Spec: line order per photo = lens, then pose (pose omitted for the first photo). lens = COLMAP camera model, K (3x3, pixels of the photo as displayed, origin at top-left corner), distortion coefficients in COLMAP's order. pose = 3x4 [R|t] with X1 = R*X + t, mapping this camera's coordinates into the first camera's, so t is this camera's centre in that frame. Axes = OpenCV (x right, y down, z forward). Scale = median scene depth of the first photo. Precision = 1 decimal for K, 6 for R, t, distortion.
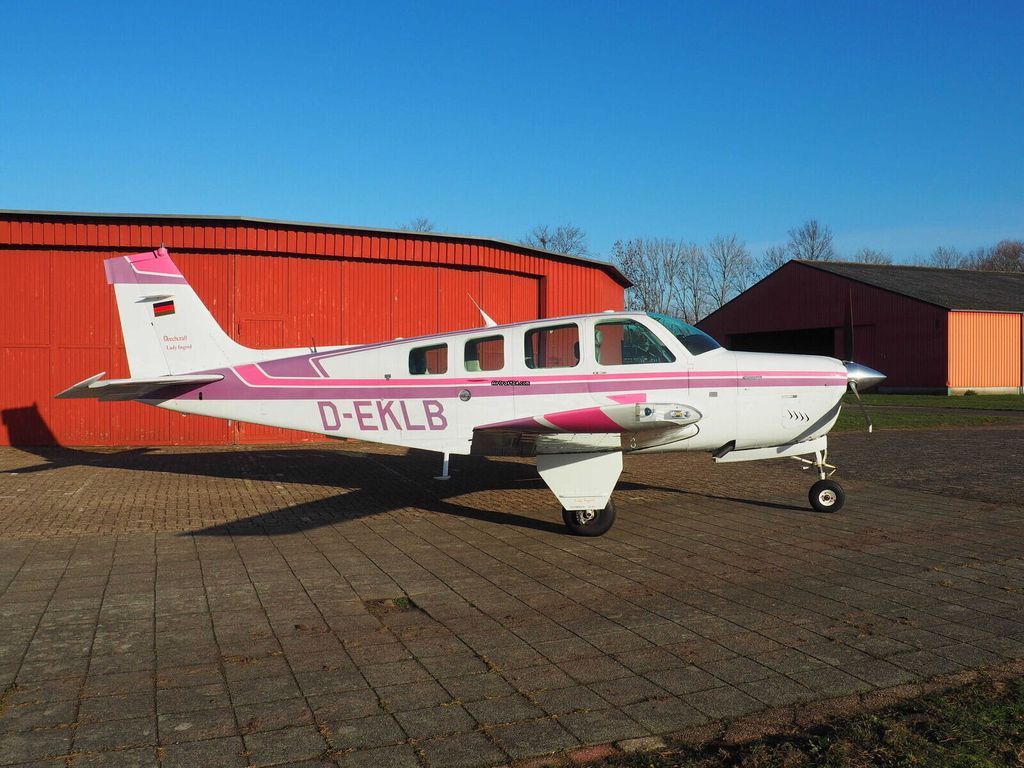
lens RADIAL K [[877.8, 0, 512.0], [0, 877.8, 384.0], [0, 0, 1]] dist [-0.002849, -0.002366]
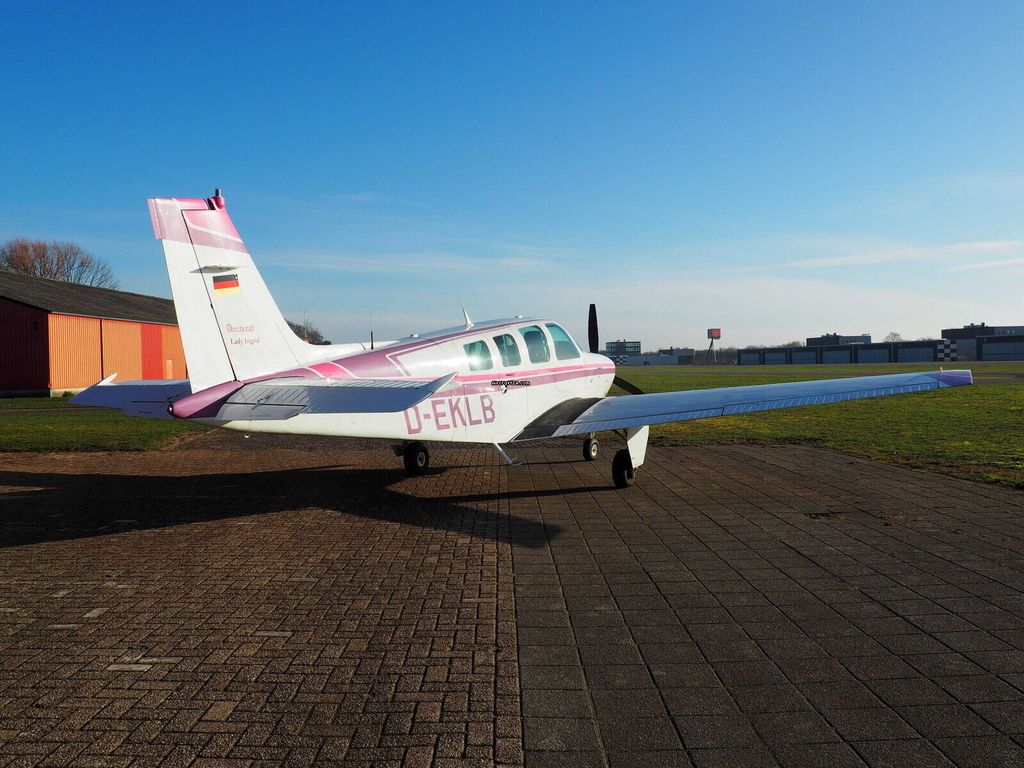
lens RADIAL K [[877.8, 0, 512.0], [0, 877.8, 384.0], [0, 0, 1]] dist [-0.002849, -0.002366]
pose [[0.386913, -0.032480, 0.921544, -1.017695], [0.036215, 0.999144, 0.020010, -0.013784], [-0.921405, 0.025632, 0.387758, 0.555502]]
